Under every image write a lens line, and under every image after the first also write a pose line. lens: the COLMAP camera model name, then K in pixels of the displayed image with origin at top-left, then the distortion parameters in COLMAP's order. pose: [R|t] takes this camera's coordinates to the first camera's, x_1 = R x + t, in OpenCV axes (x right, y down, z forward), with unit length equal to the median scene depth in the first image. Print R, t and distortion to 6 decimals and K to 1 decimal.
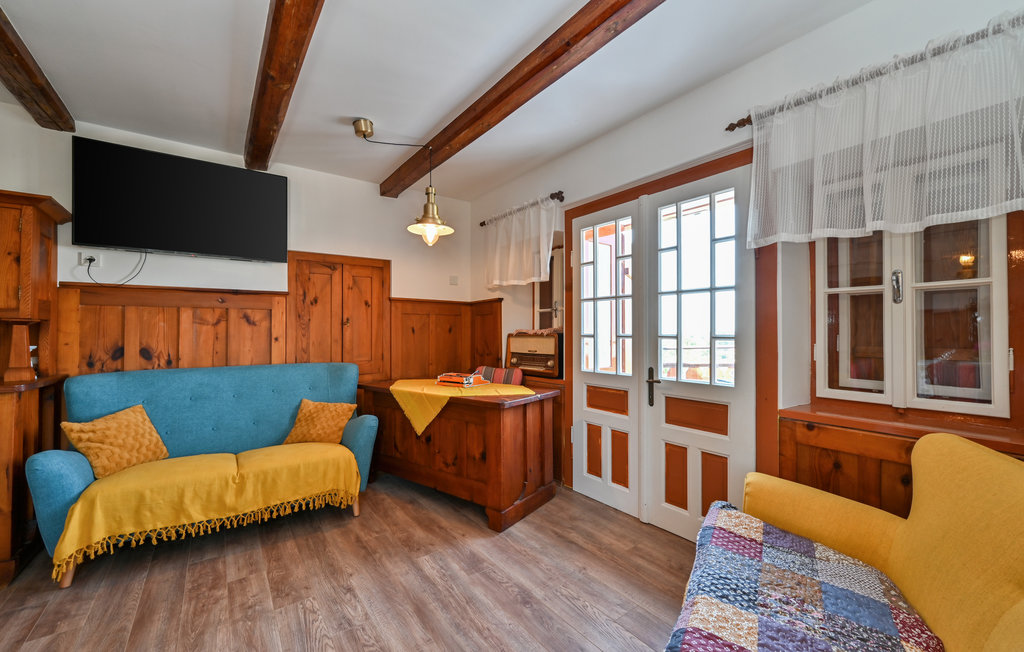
lens RADIAL K [[410.6, 0, 520.6], [0, 410.6, 329.0], [0, 0, 1]] dist [-0.003144, -0.000781]
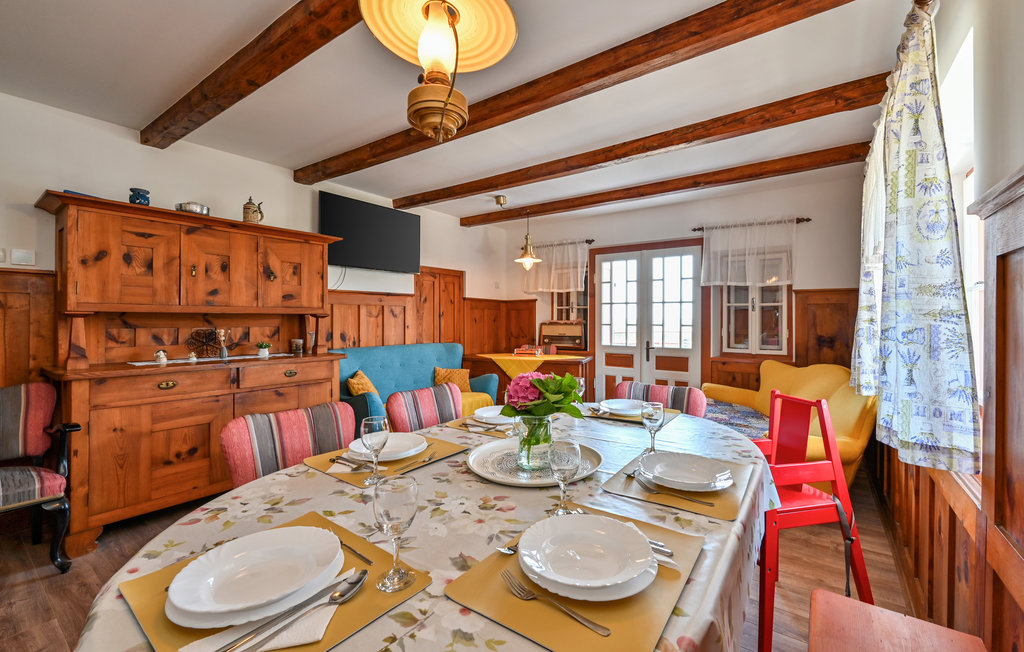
lens RADIAL K [[410.6, 0, 556.6], [0, 410.6, 319.4], [0, 0, 1]] dist [-0.003144, -0.000781]
pose [[0.941030, 0.003188, 0.338309, -0.659128], [-0.006192, 0.999950, 0.007803, -0.017519], [-0.338267, -0.009438, 0.941003, -0.589065]]
